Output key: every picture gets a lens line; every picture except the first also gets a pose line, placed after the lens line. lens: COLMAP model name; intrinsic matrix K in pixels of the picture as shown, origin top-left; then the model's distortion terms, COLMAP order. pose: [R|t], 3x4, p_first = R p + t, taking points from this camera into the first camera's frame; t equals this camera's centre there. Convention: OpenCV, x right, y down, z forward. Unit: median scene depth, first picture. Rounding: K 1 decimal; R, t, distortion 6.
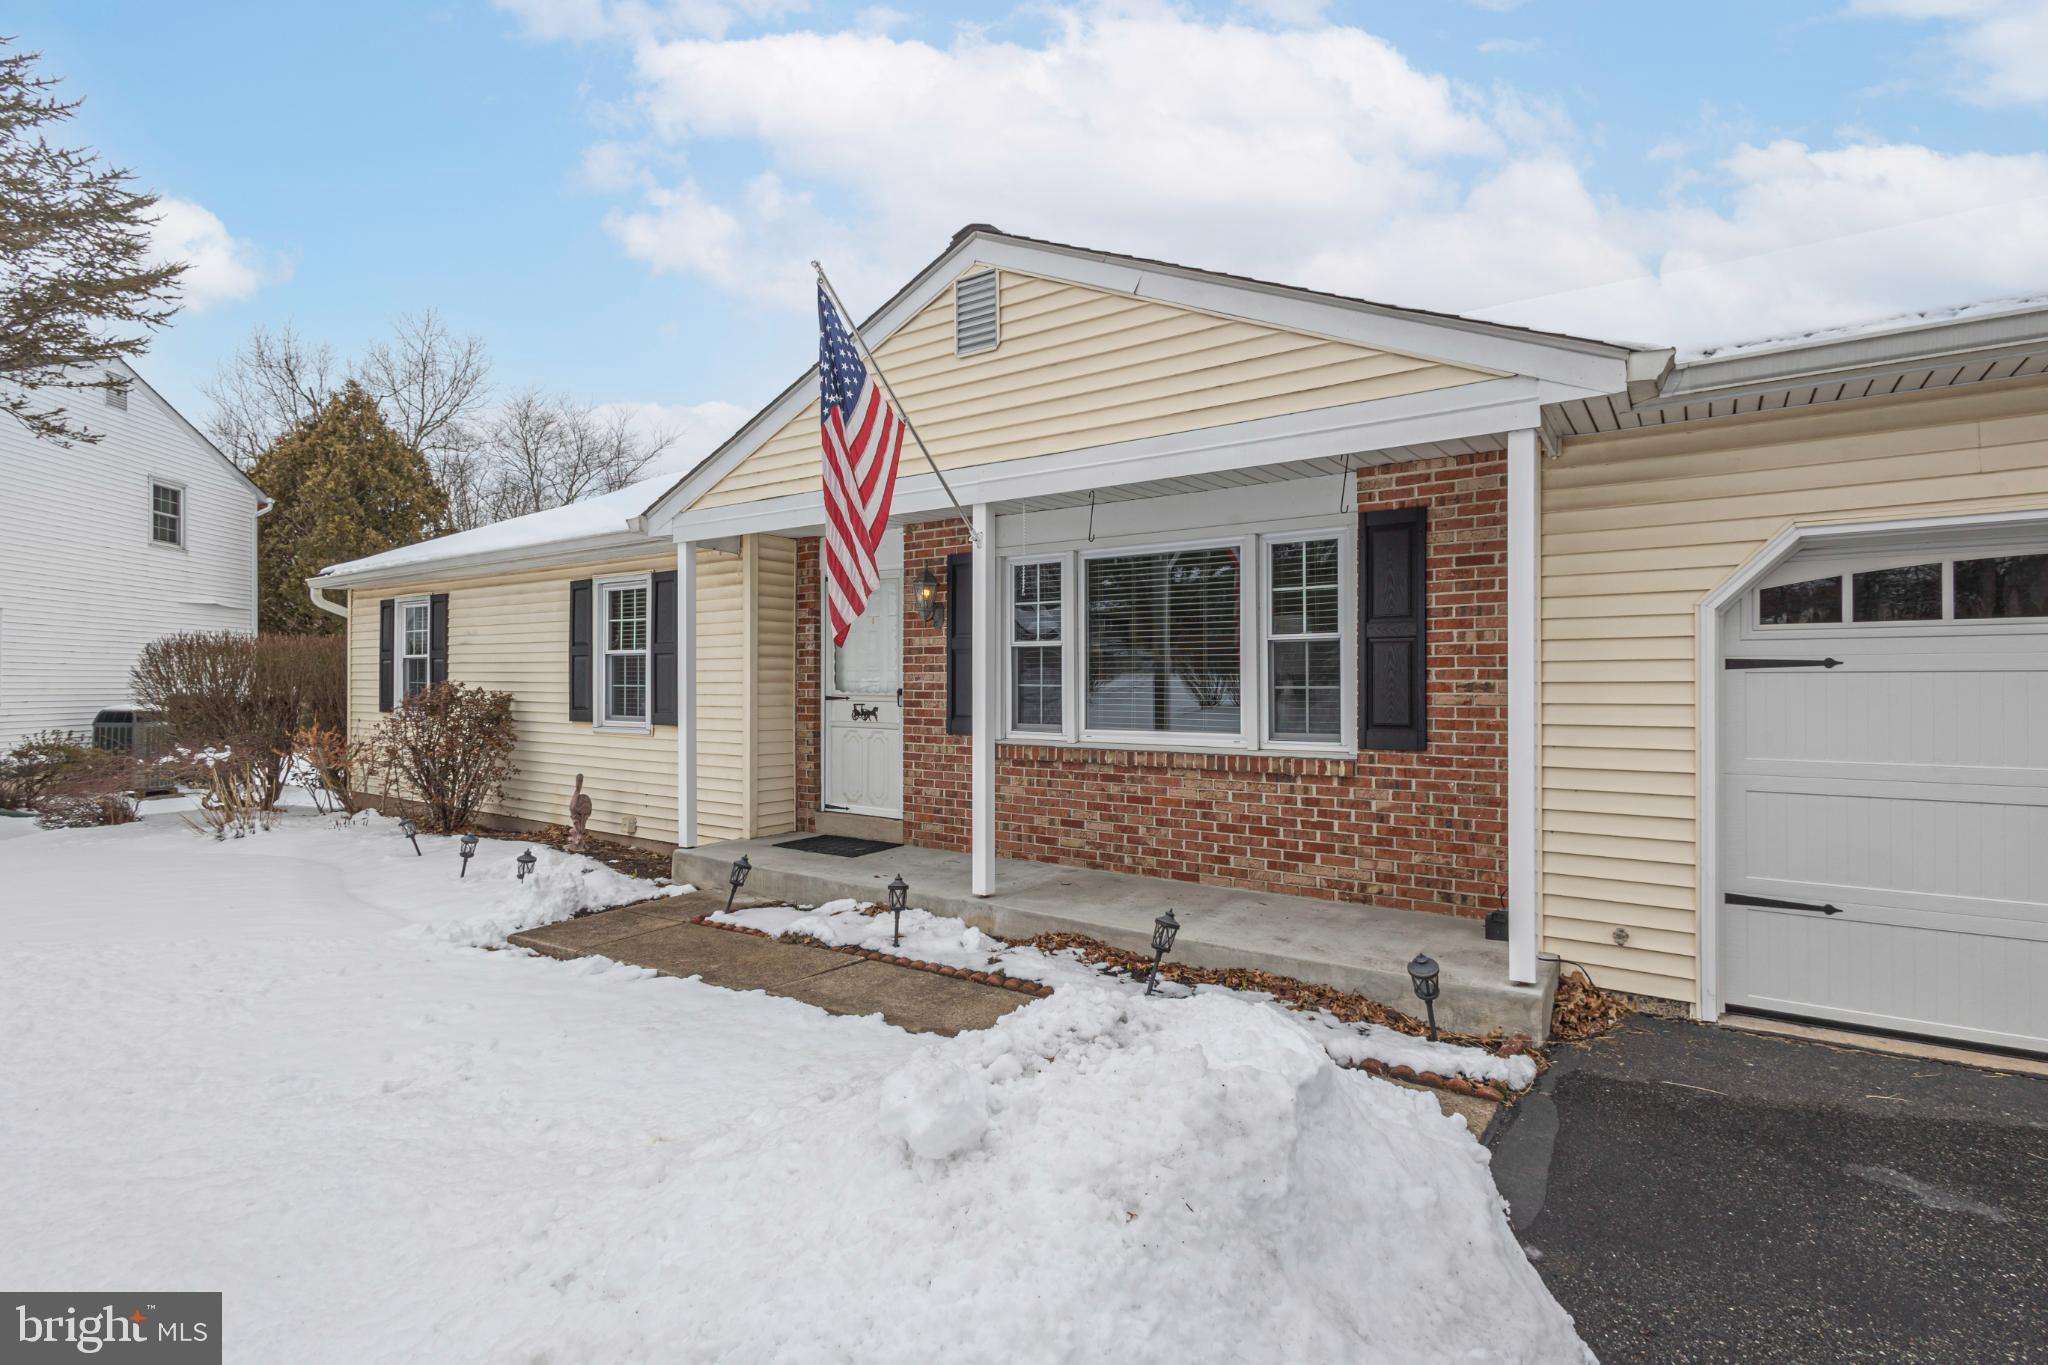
lens RADIAL K [[950.3, 0, 1033.3], [0, 950.3, 649.8], [0, 0, 1]] dist [0.010868, -0.001261]
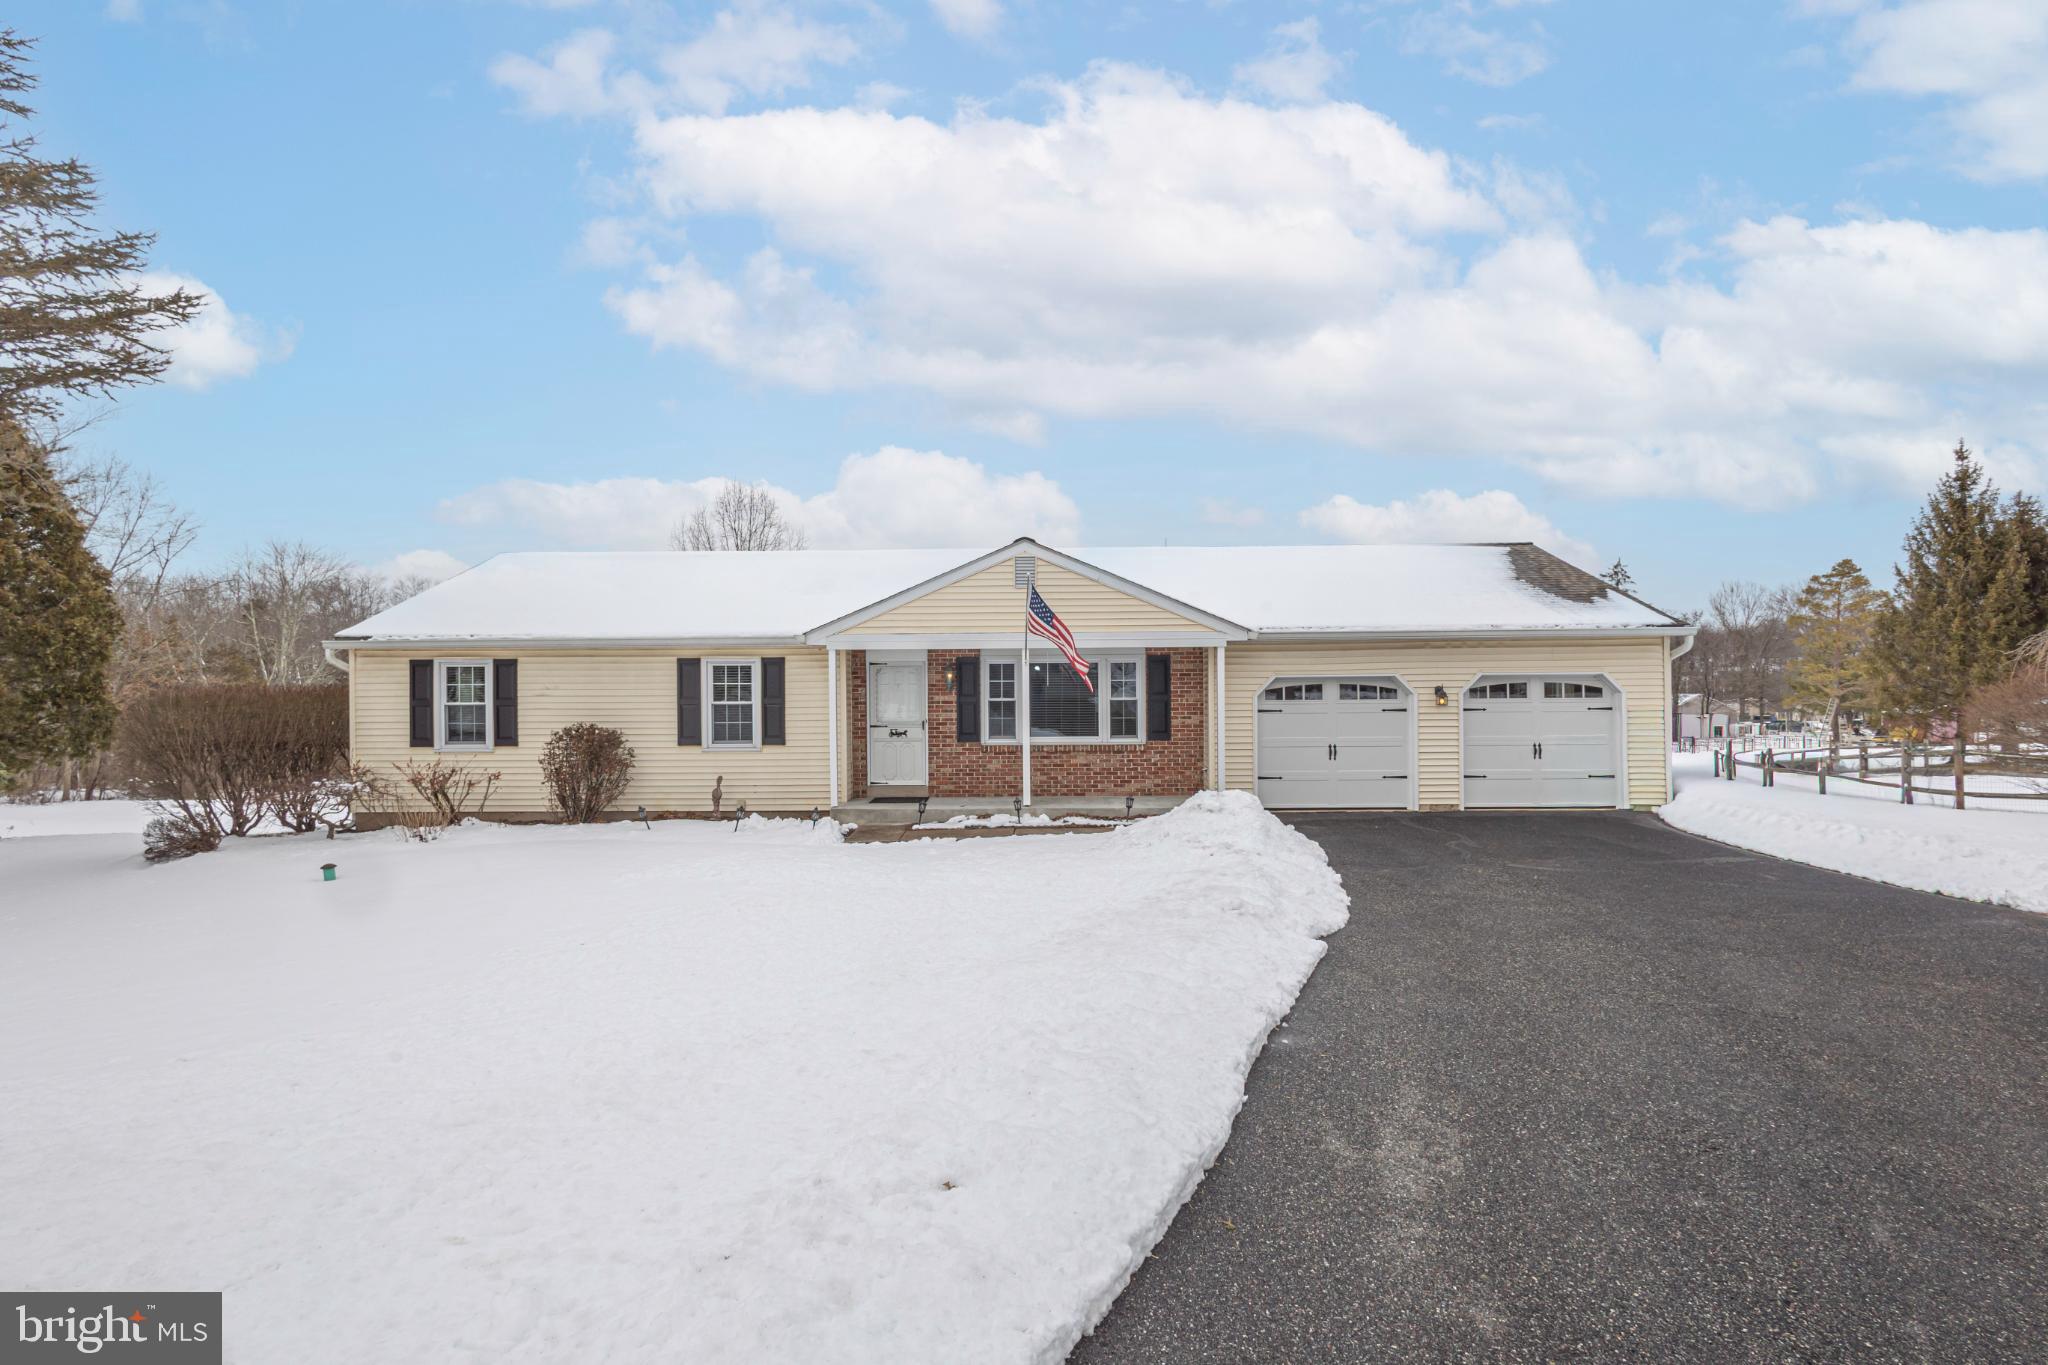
lens RADIAL K [[950.3, 0, 1033.3], [0, 950.3, 649.8], [0, 0, 1]] dist [0.010868, -0.001261]
pose [[0.837284, 0.006607, 0.546729, -1.103161], [-0.010401, 0.999939, 0.003844, -0.126804], [-0.546670, -0.008905, 0.837301, -0.863852]]
